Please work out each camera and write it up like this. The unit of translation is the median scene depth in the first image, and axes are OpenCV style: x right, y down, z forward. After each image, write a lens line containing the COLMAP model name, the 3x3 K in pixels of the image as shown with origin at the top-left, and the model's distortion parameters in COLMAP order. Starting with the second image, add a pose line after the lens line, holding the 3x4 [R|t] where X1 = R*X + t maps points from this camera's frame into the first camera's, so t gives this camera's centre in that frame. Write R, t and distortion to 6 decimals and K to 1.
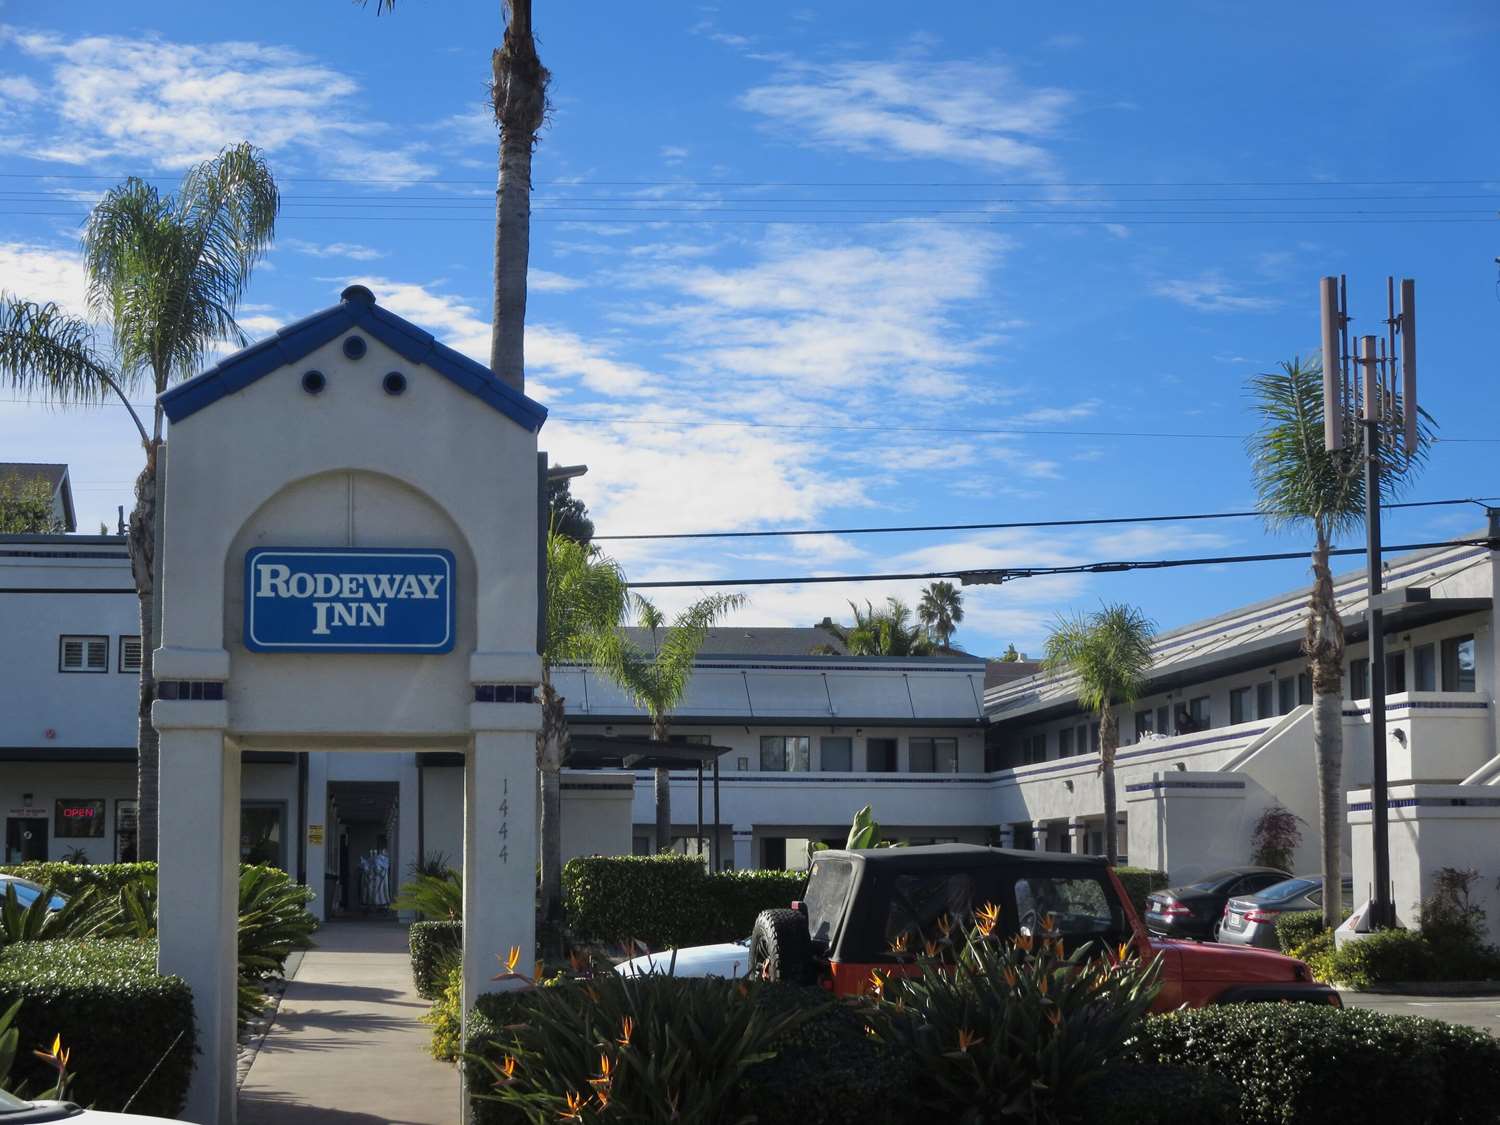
lens RADIAL K [[2624.2, 0, 758.0], [0, 2624.2, 565.4], [0, 0, 1]] dist [-0.082418, 0.000000]
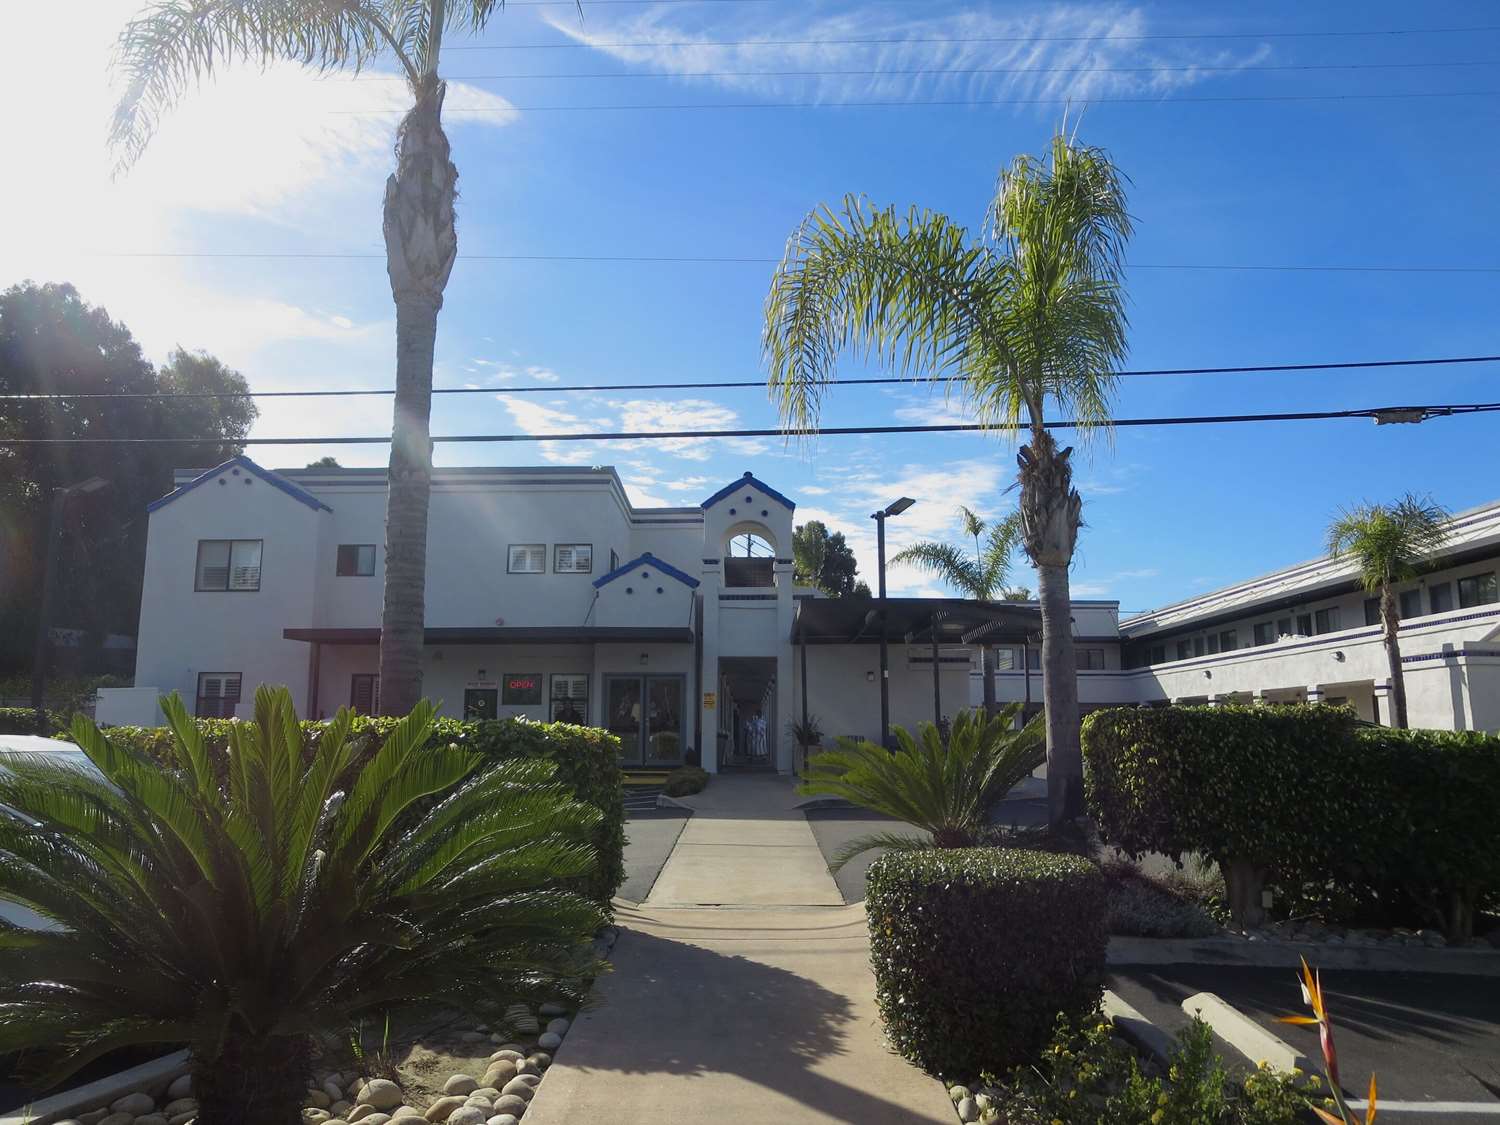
lens RADIAL K [[1058.6, 0, 736.6], [0, 1058.6, 561.9], [0, 0, 1]] dist [0.002302, -0.006577]
pose [[0.987771, -0.023340, -0.154155, -0.090064], [0.016924, 0.998940, -0.042803, 0.067722], [0.154991, 0.039671, 0.987119, 0.583647]]
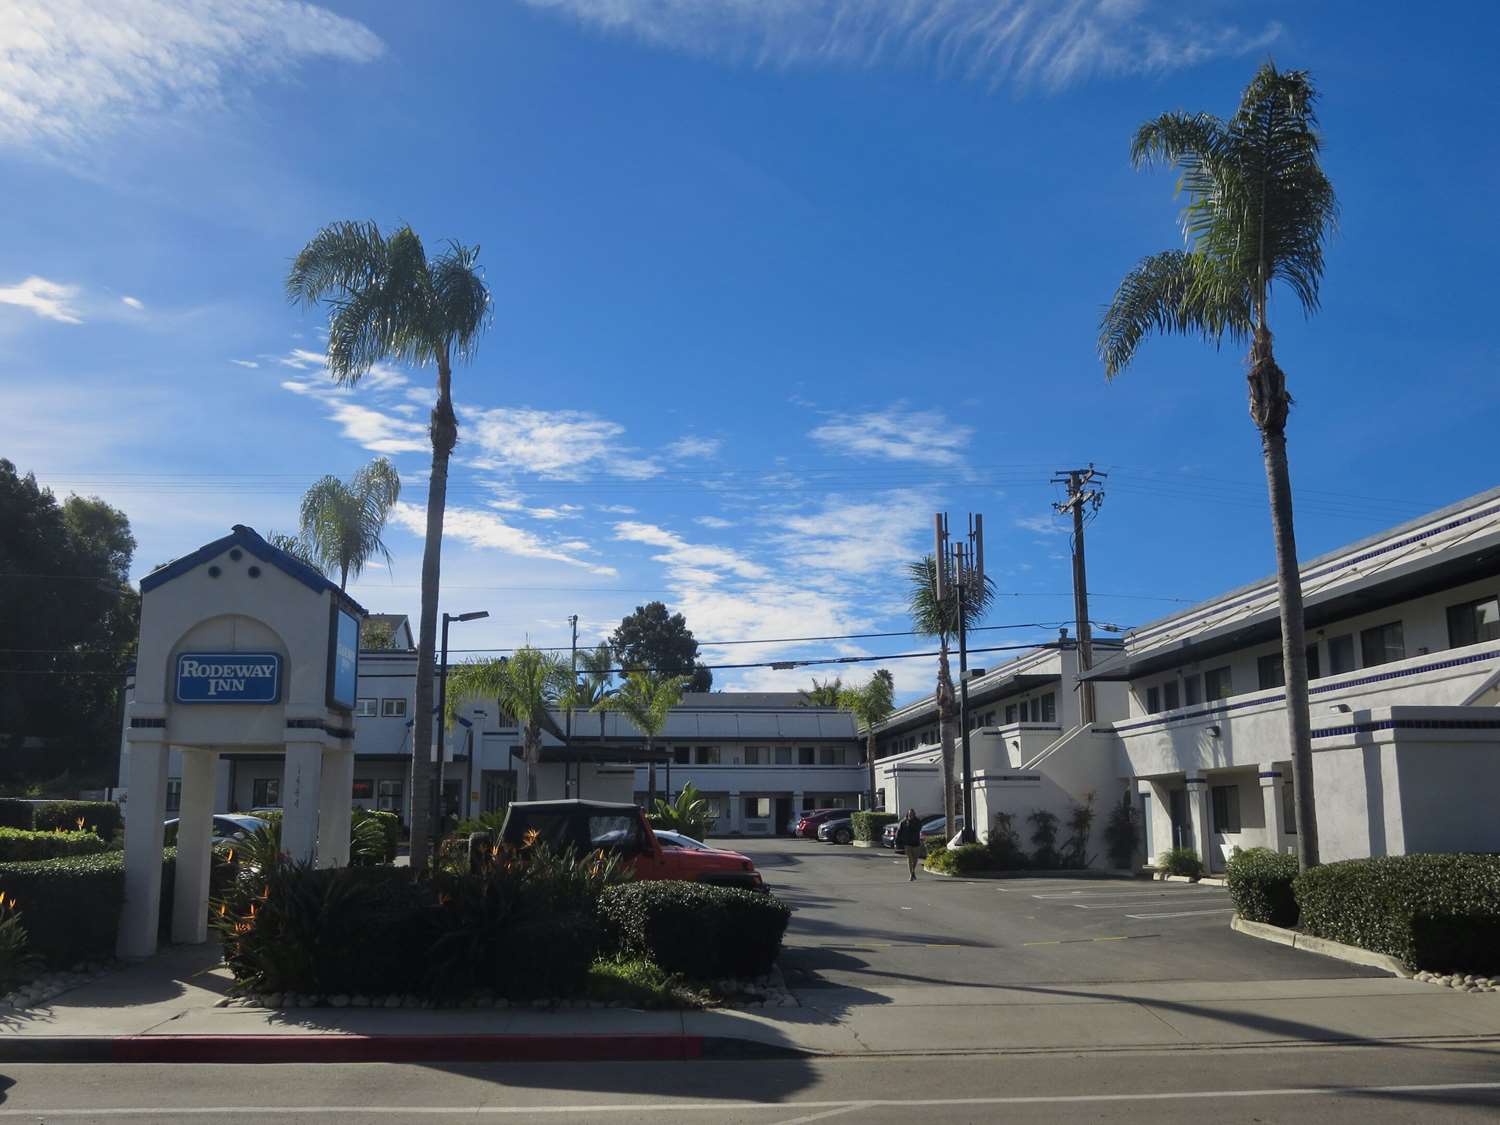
lens RADIAL K [[1295.5, 0, 755.7], [0, 1295.5, 563.3], [0, 0, 1]] dist [-0.058491, 0.009450]
pose [[0.998566, -0.013172, -0.051890, 0.113621], [0.009182, 0.997036, -0.076389, 0.001560], [0.052742, 0.075803, 0.995727, 0.007534]]
